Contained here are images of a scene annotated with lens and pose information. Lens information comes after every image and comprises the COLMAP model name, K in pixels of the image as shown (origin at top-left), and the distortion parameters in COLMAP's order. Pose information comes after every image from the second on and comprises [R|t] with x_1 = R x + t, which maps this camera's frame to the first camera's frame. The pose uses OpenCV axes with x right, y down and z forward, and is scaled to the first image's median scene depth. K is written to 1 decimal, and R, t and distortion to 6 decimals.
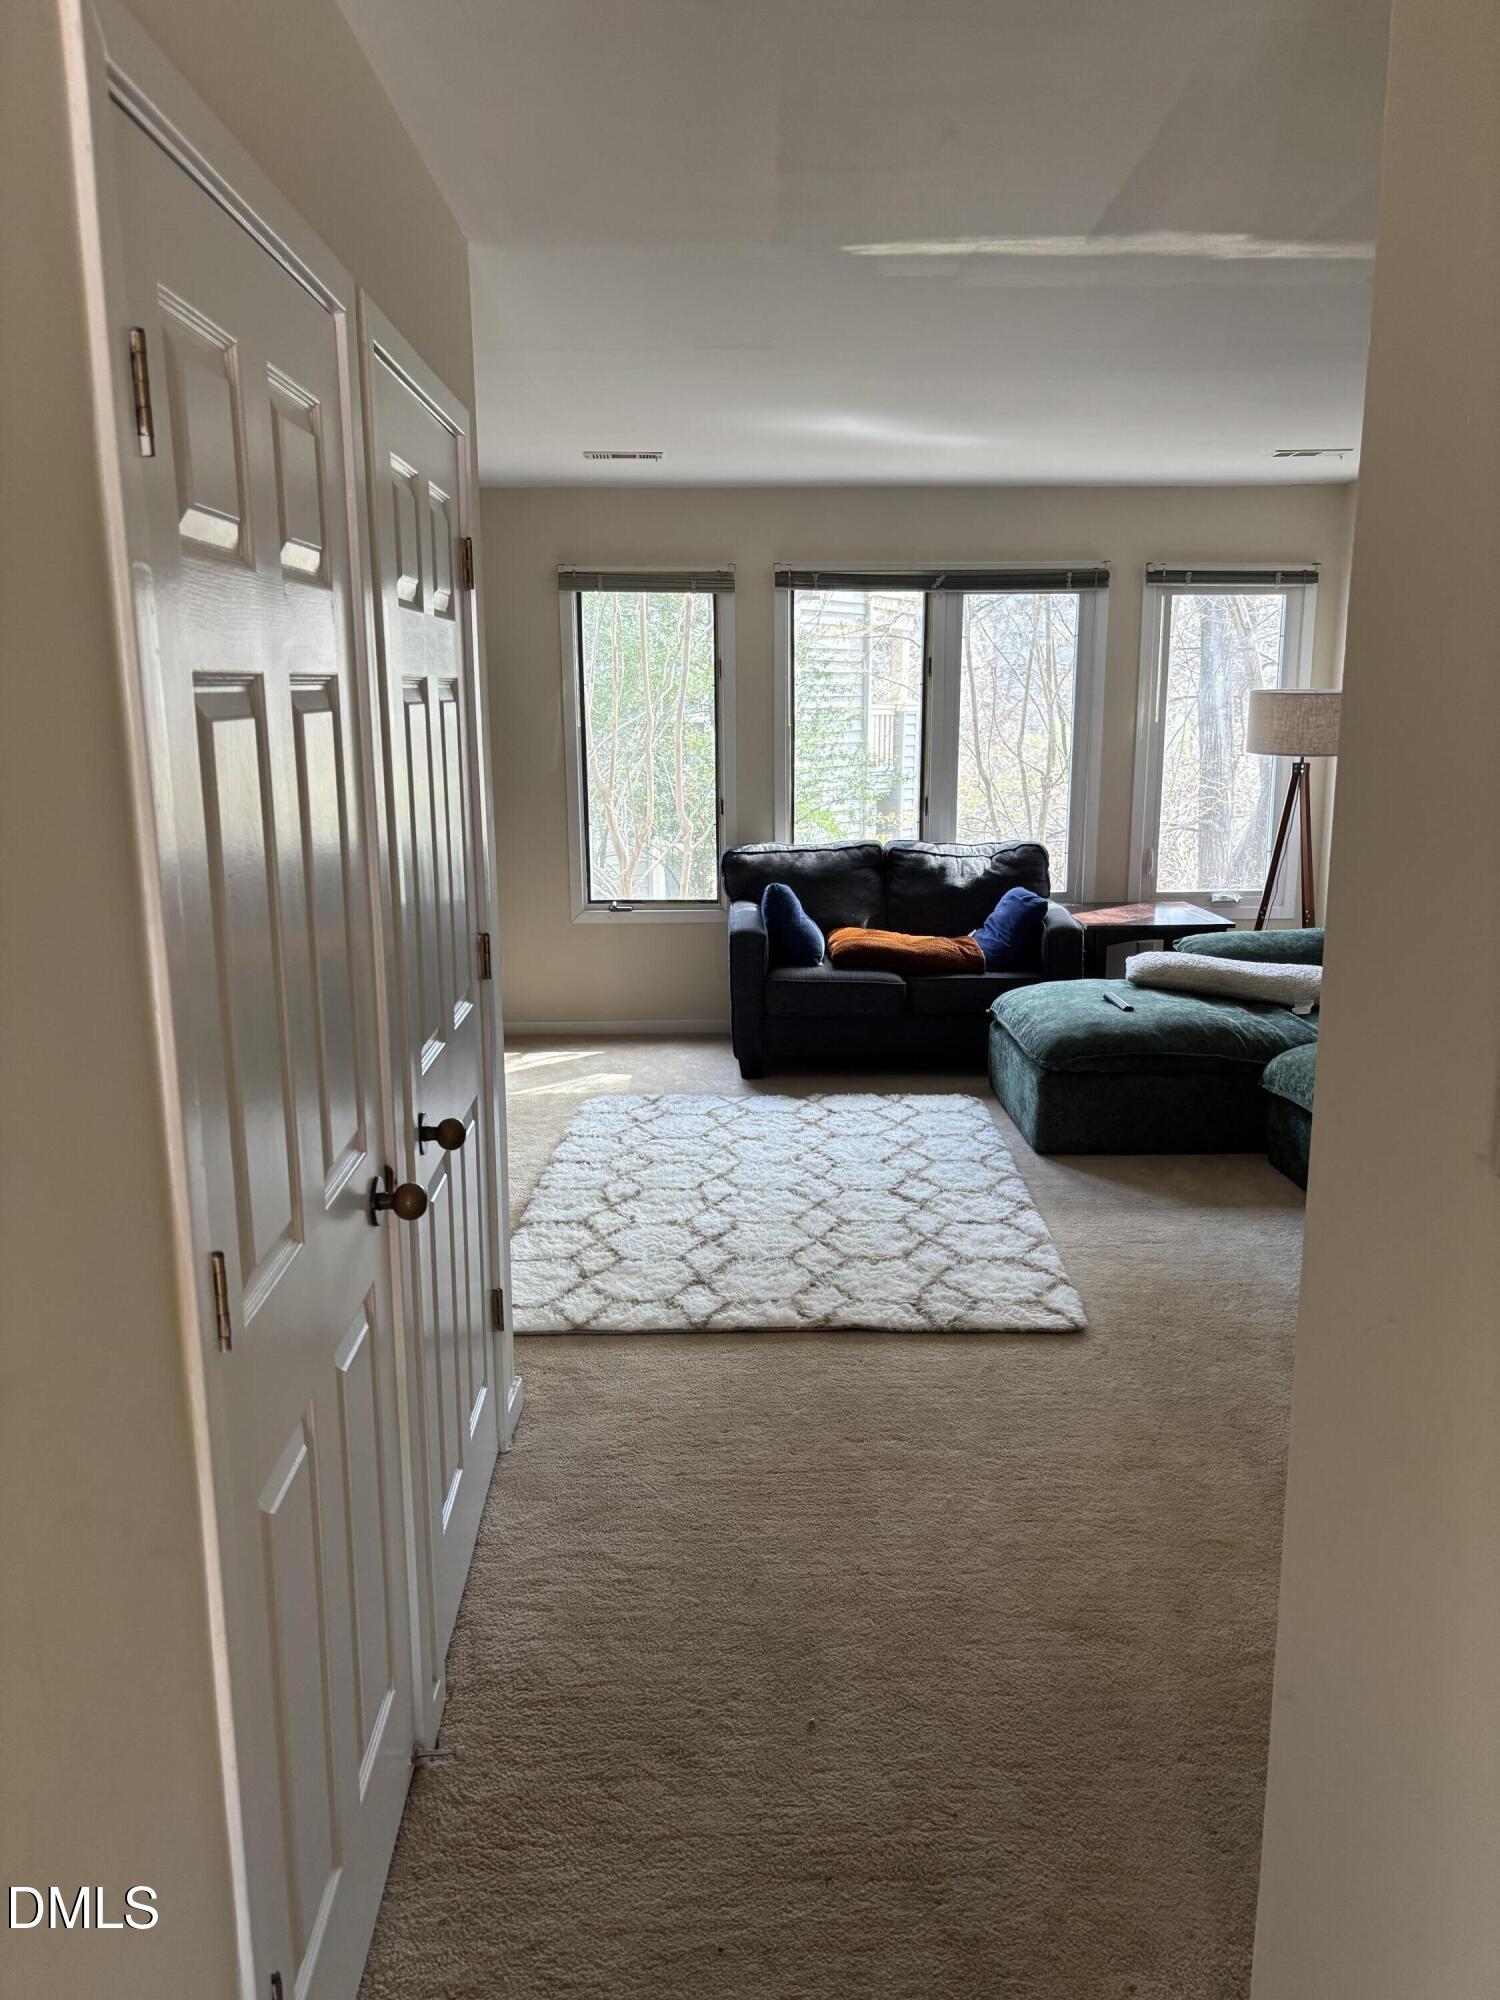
lens RADIAL K [[1513.7, 0, 750.0], [0, 1513.7, 1000.0], [0, 0, 1]] dist [0.164808, -0.000771]
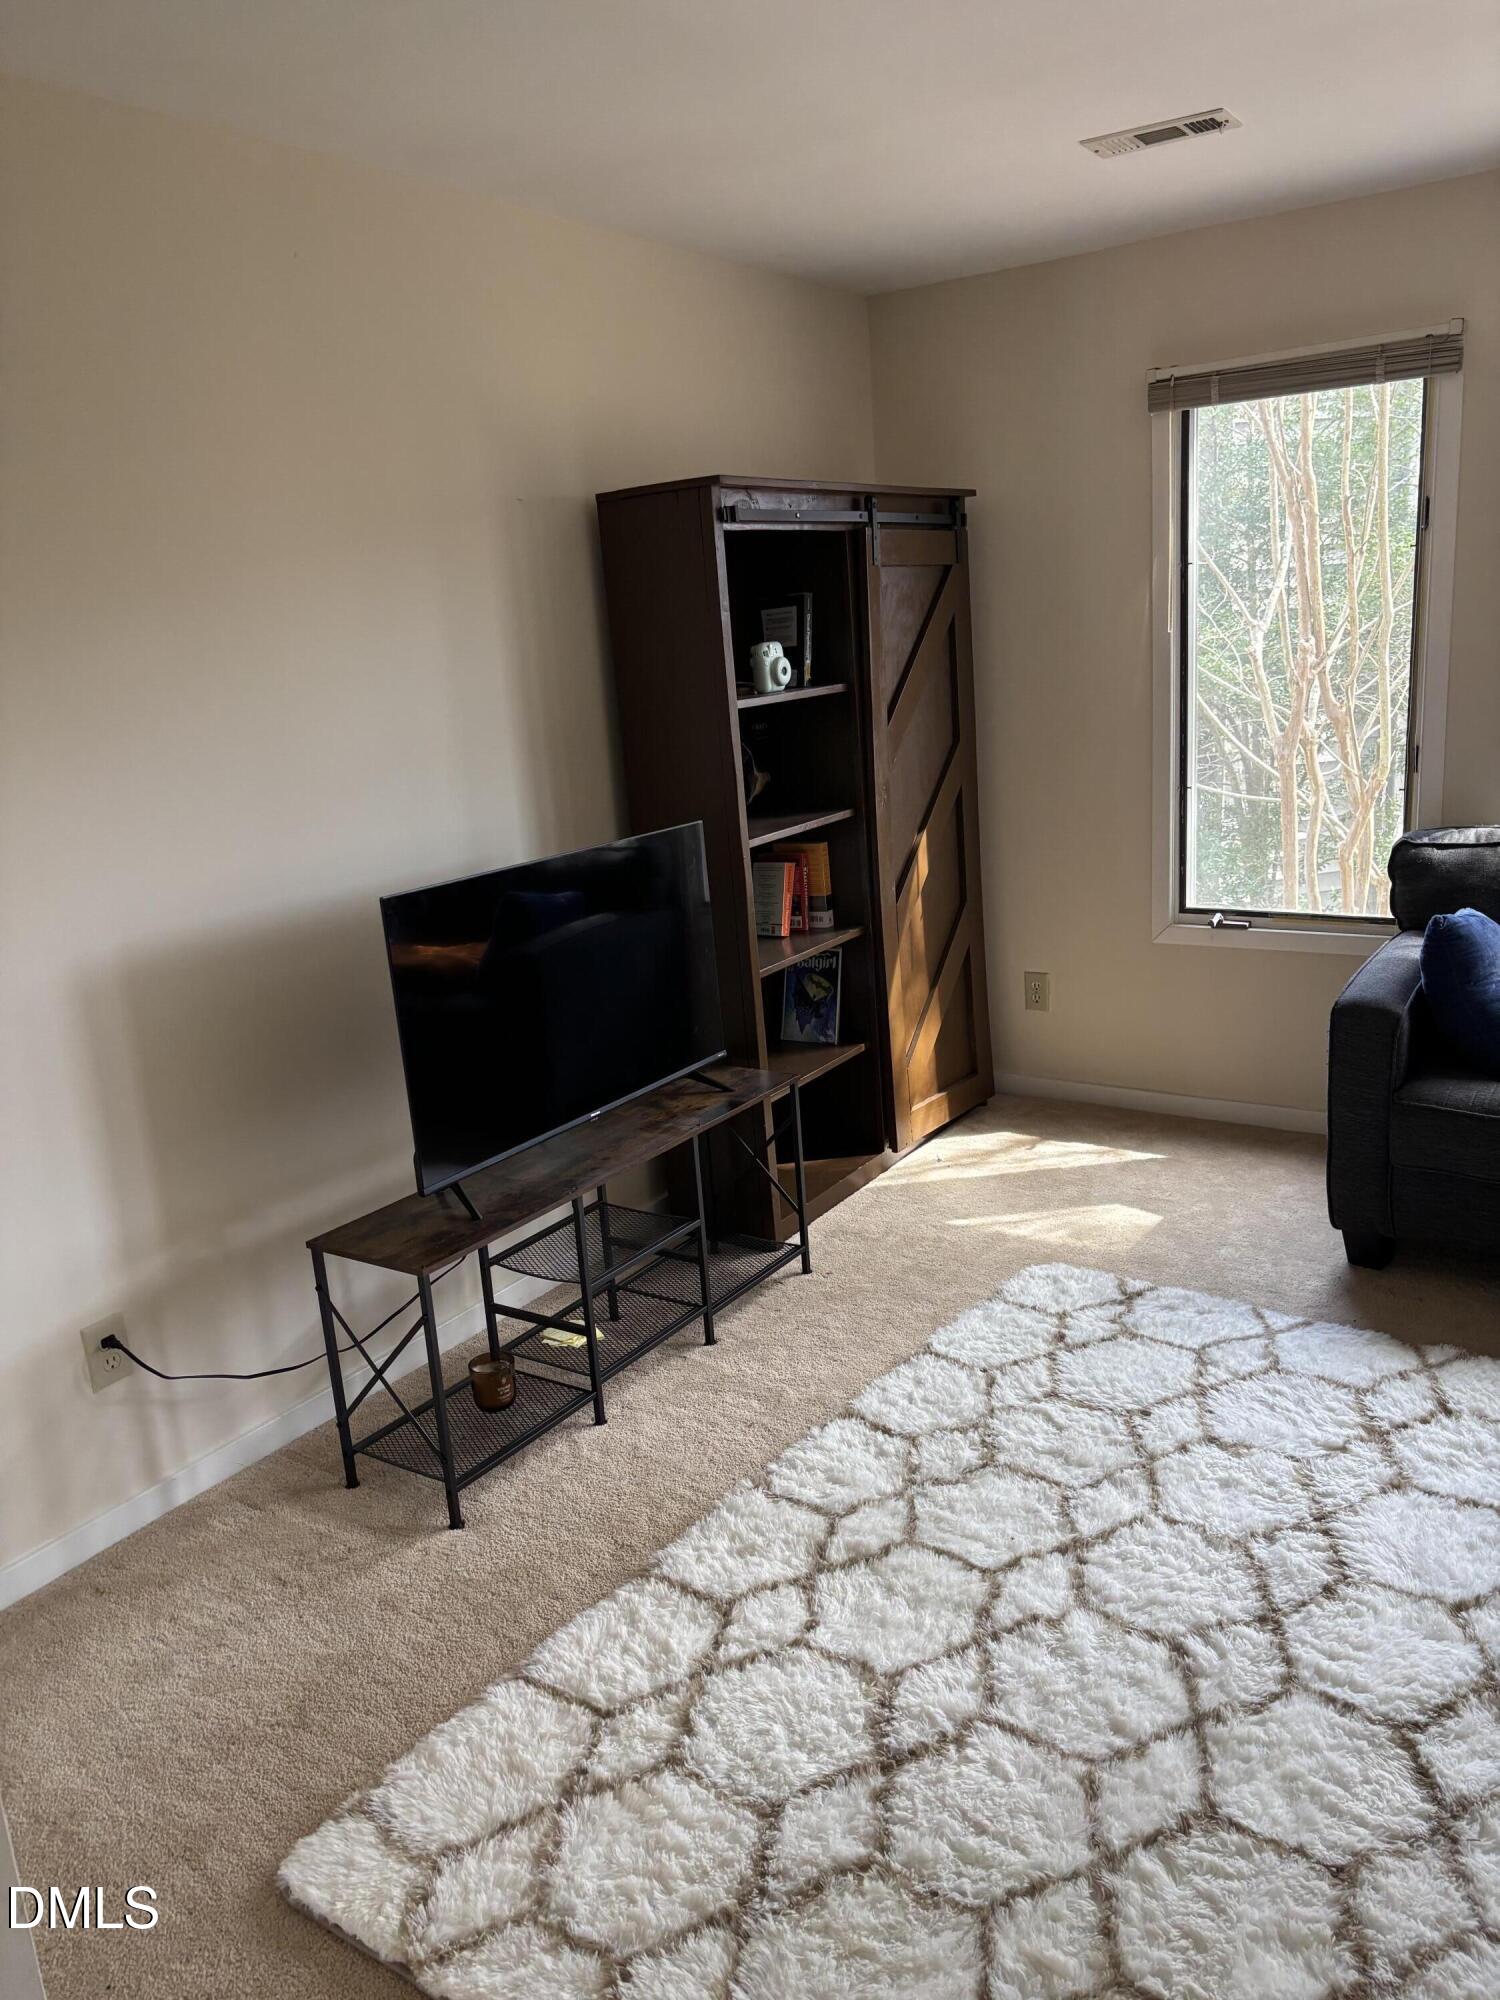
lens RADIAL K [[1497.0, 0, 750.0], [0, 1497.0, 1000.0], [0, 0, 1]] dist [0.010627, -0.003571]
pose [[0.799419, 0.099436, -0.592488, 0.155113], [-0.054915, 0.994173, 0.092756, -0.094686], [0.598259, -0.041614, 0.800222, 0.495550]]
